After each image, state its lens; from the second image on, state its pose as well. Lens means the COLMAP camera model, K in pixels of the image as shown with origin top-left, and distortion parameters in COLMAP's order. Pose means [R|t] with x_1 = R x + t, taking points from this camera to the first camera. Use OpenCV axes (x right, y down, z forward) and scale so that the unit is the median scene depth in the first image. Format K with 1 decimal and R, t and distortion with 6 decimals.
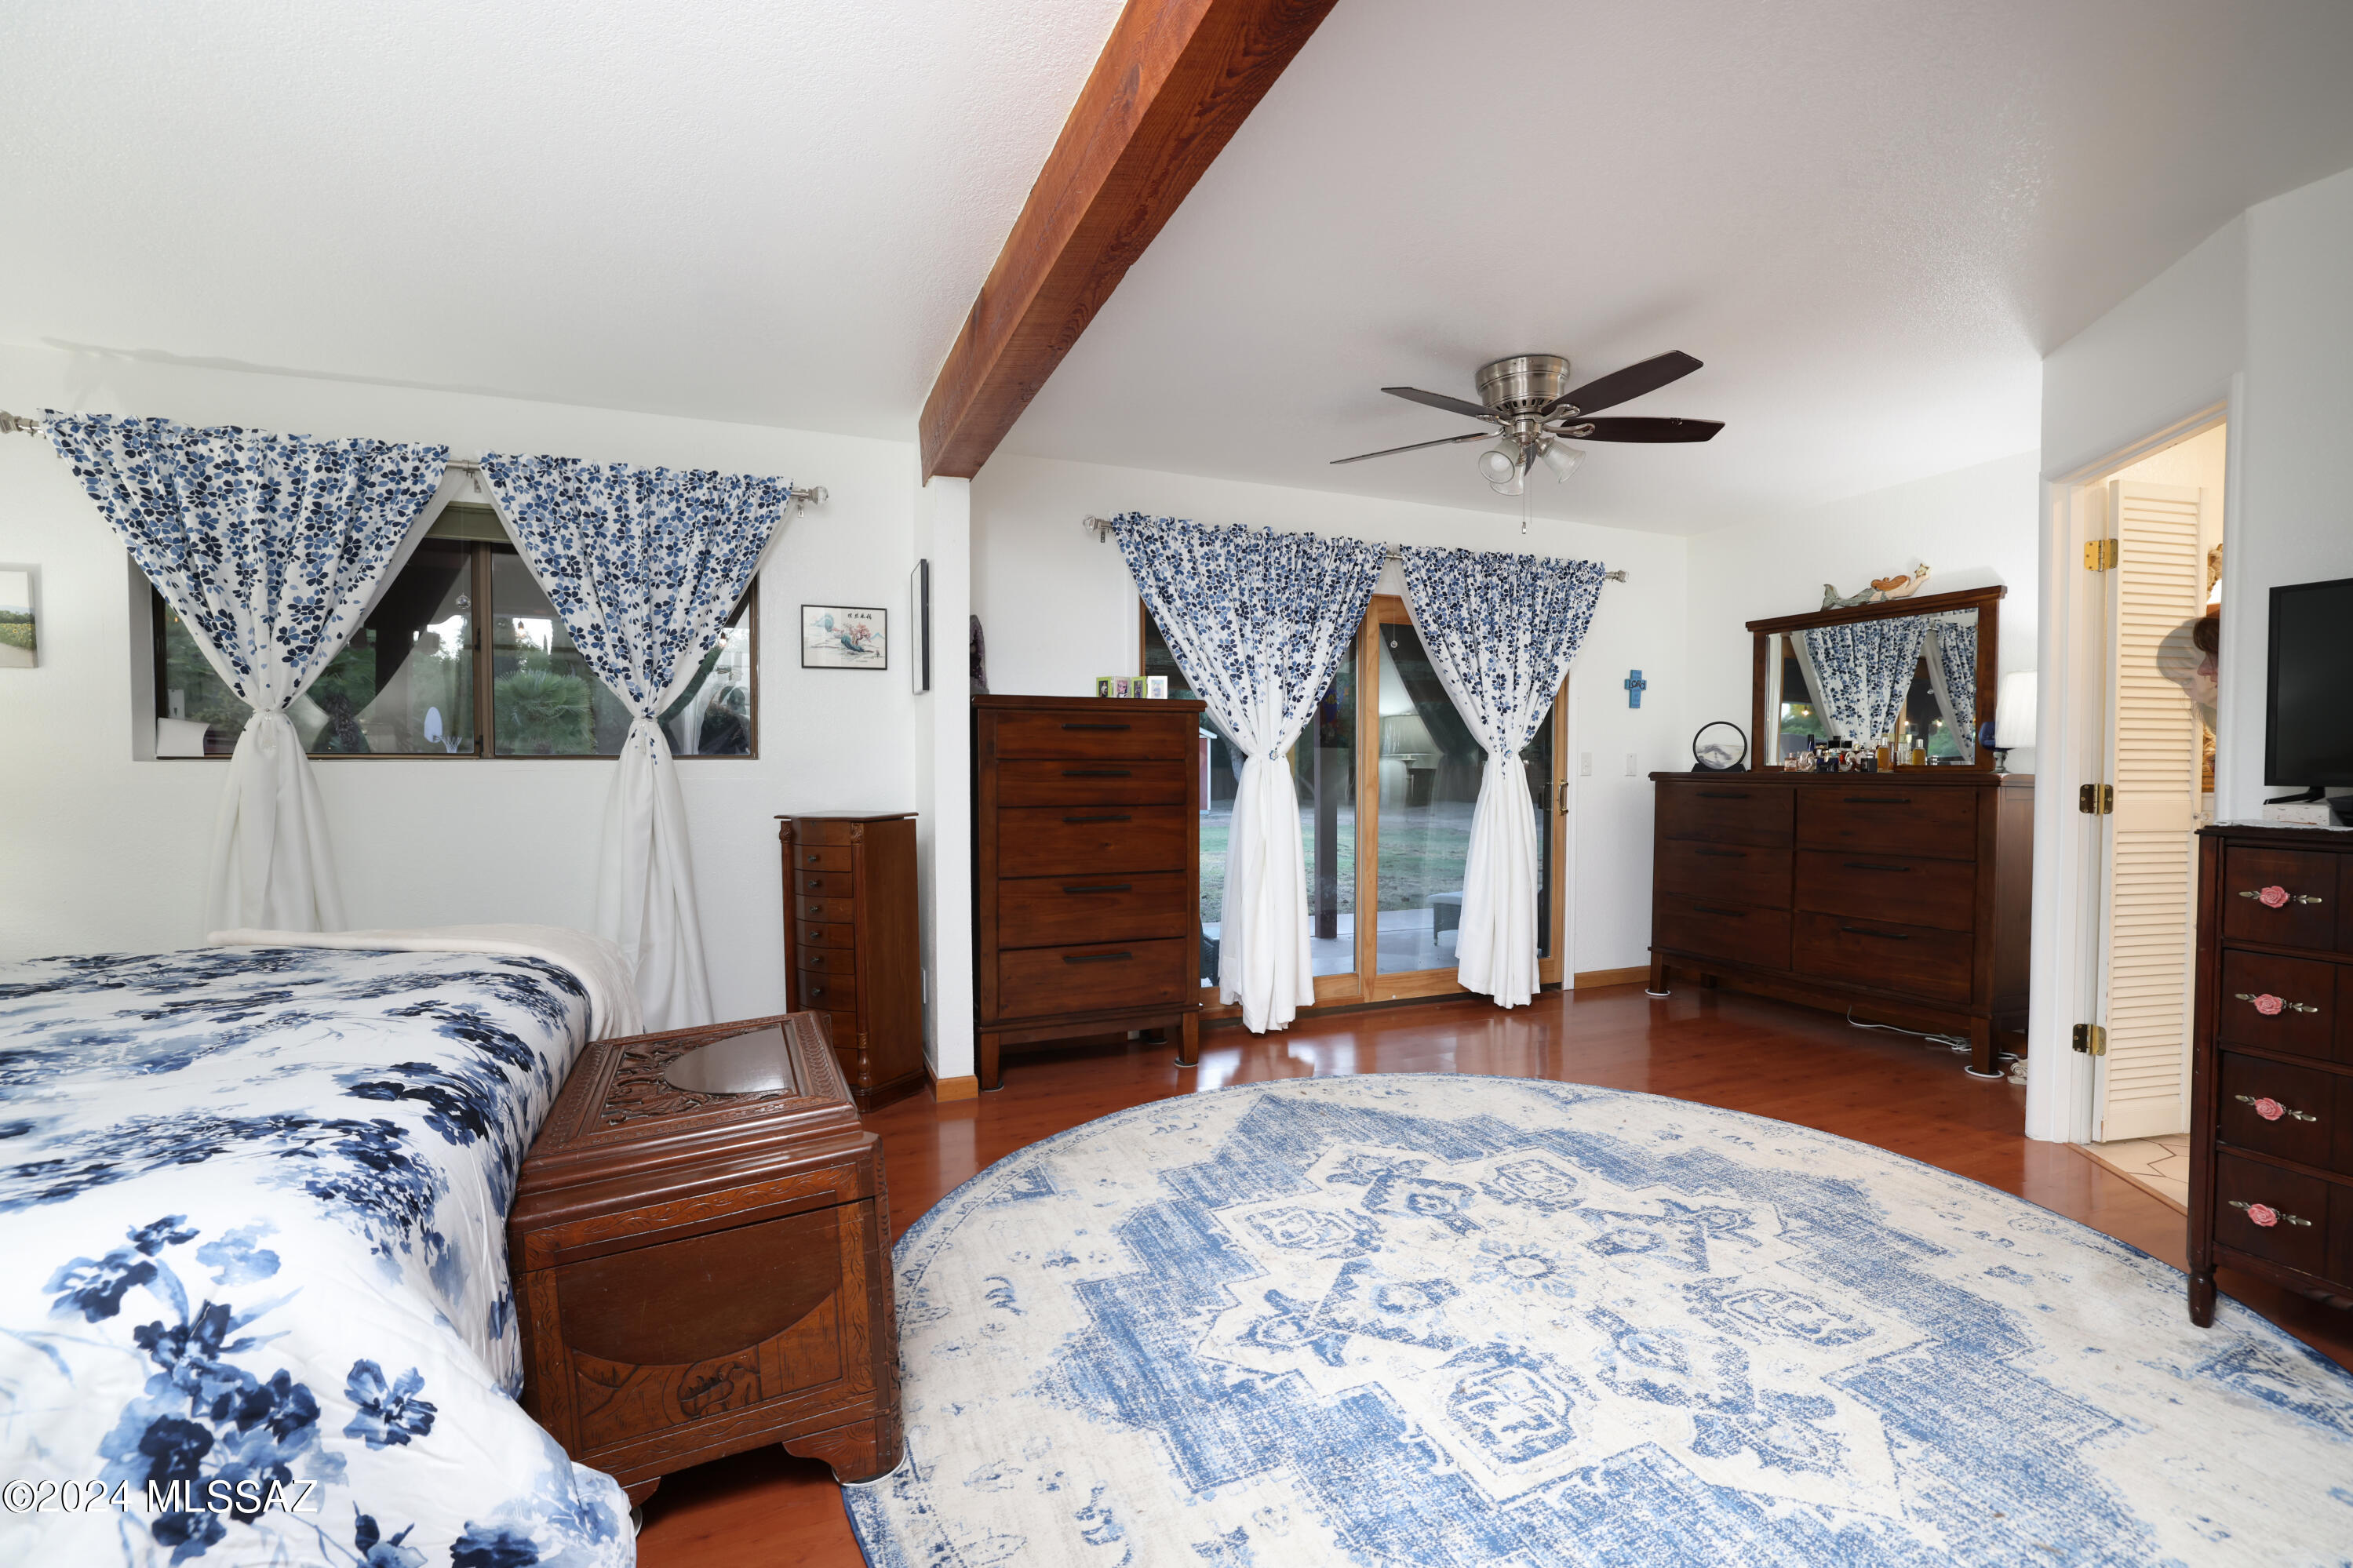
lens RADIAL K [[1010.6, 0, 1178.8], [0, 1010.6, 781.5], [0, 0, 1]] dist [0.000391, 0.000598]
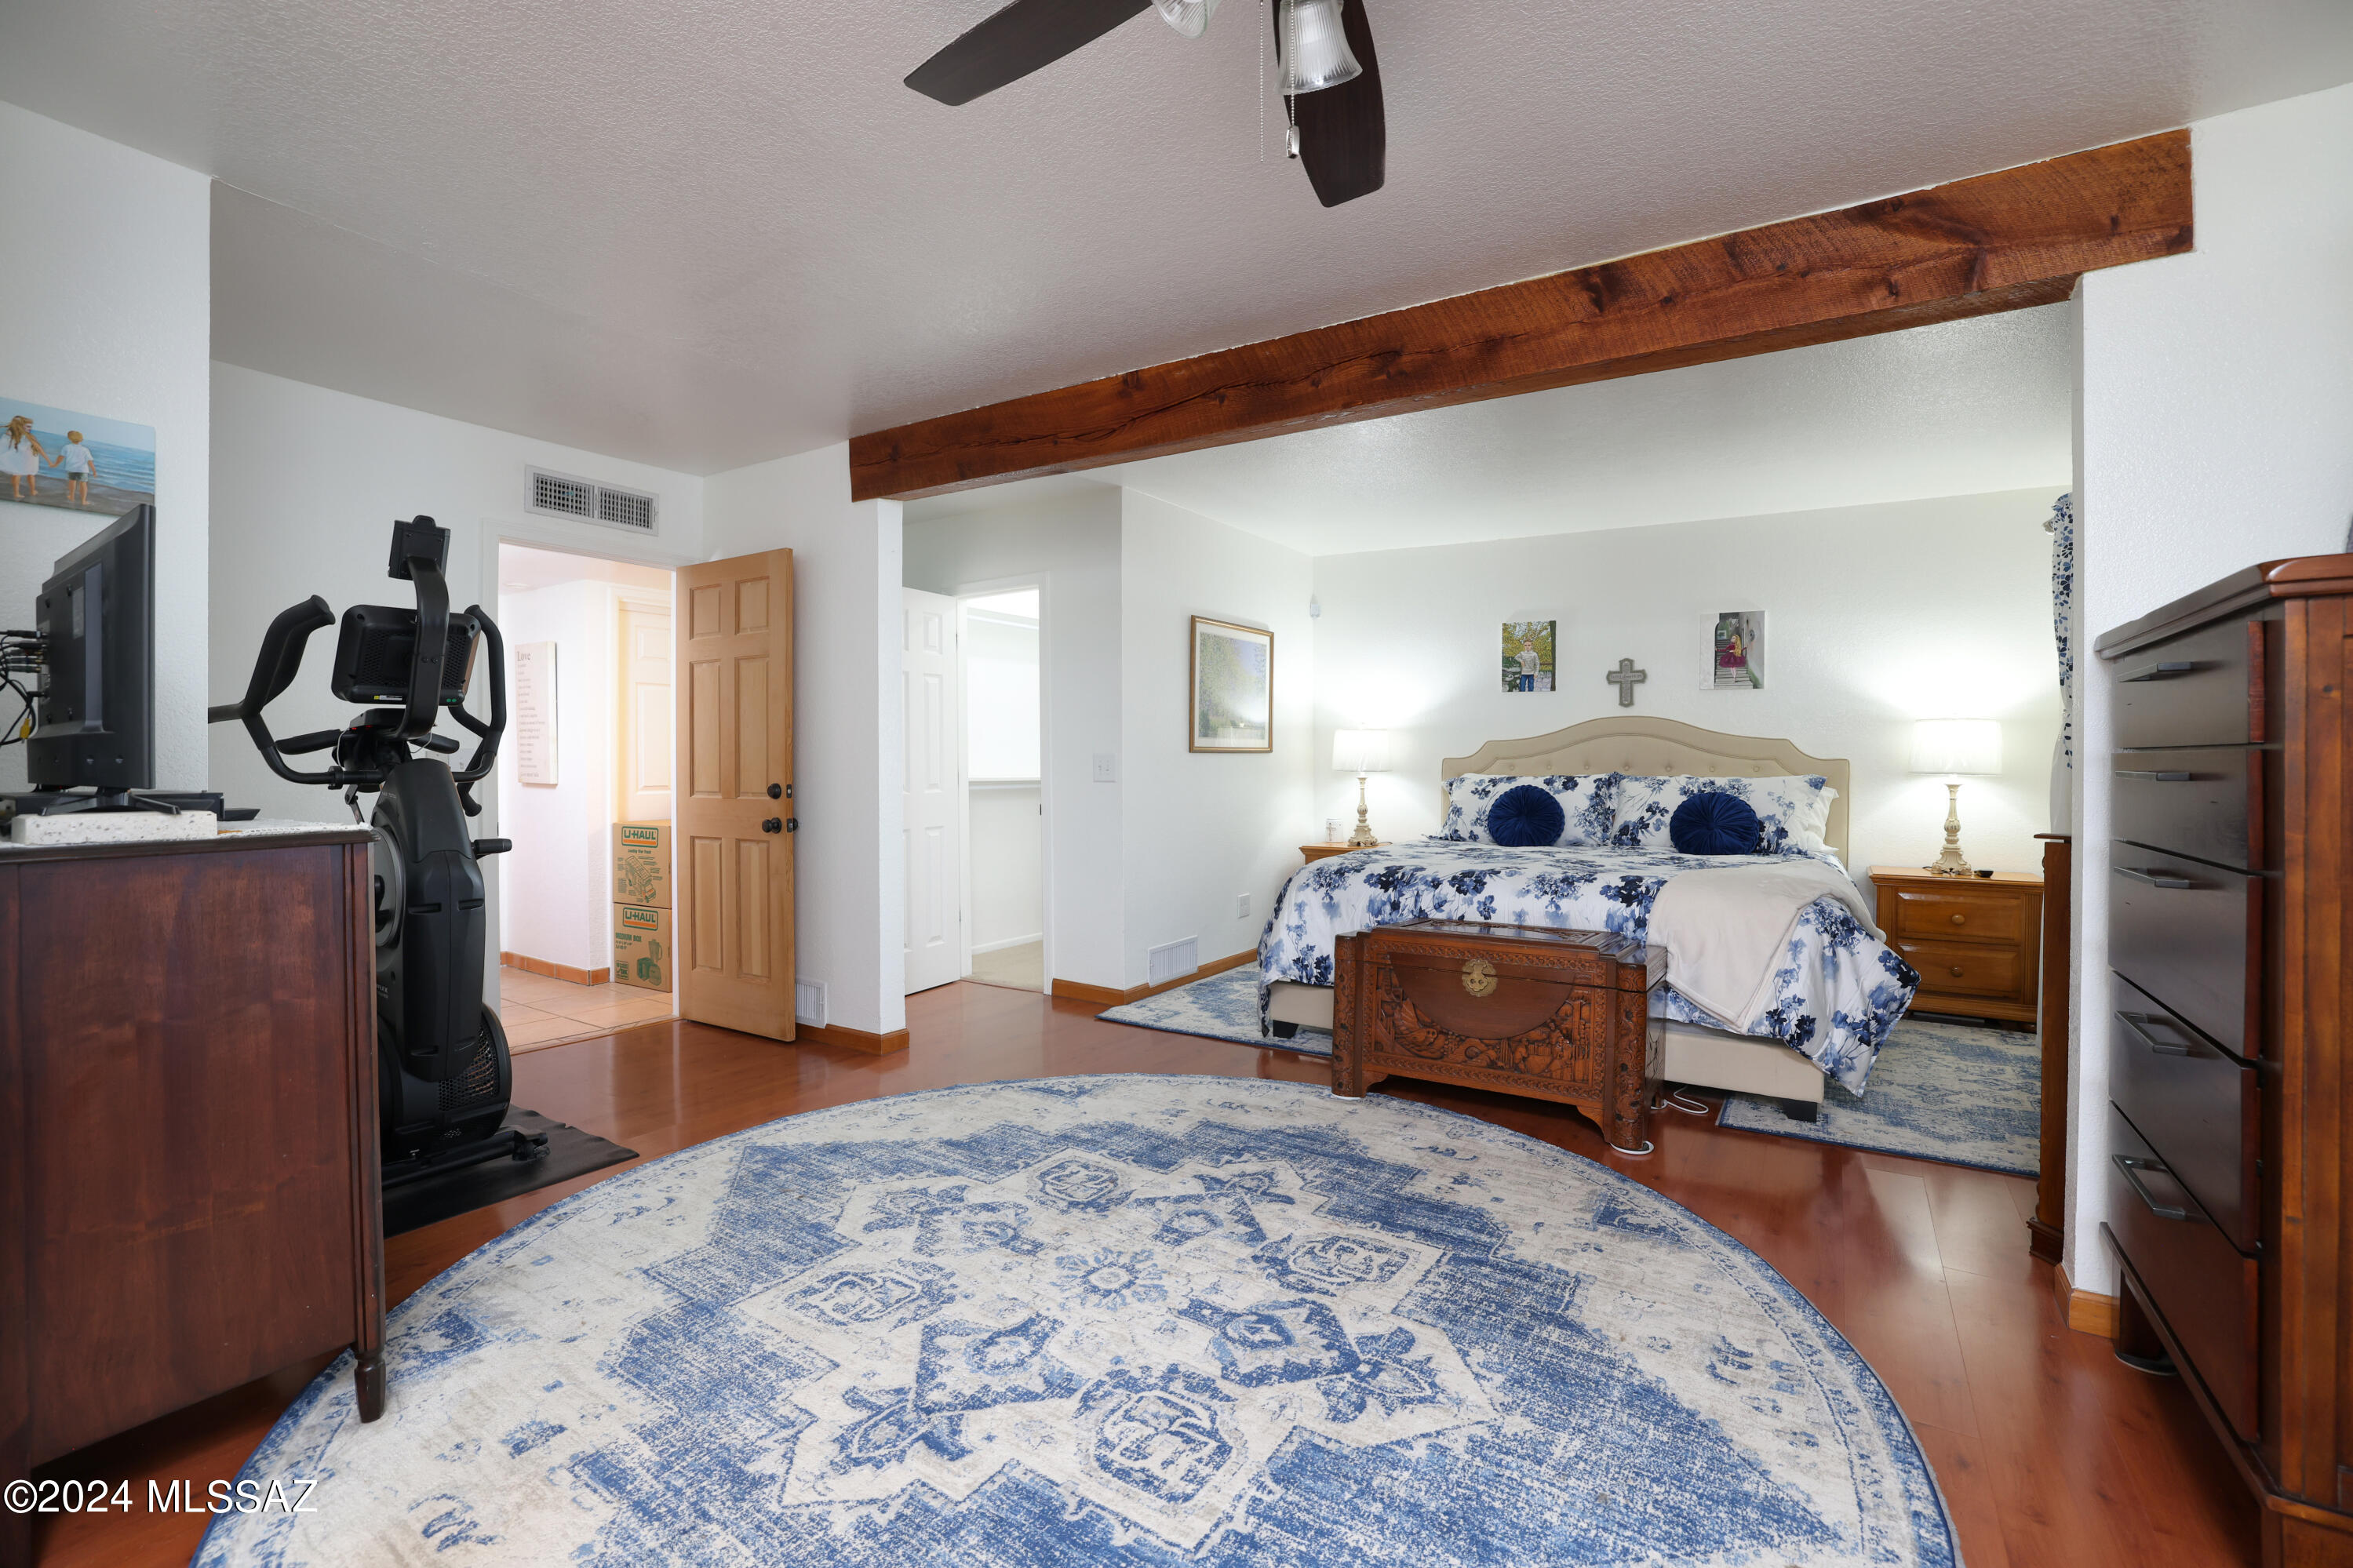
lens RADIAL K [[1010.6, 0, 1180.7], [0, 1010.6, 780.2], [0, 0, 1]] dist [0.000391, 0.000598]
pose [[-0.823879, 0.009344, -0.566689, 0.796466], [-0.007978, 0.999574, 0.028081, -0.009893], [0.566710, 0.027656, -0.823453, 1.752666]]
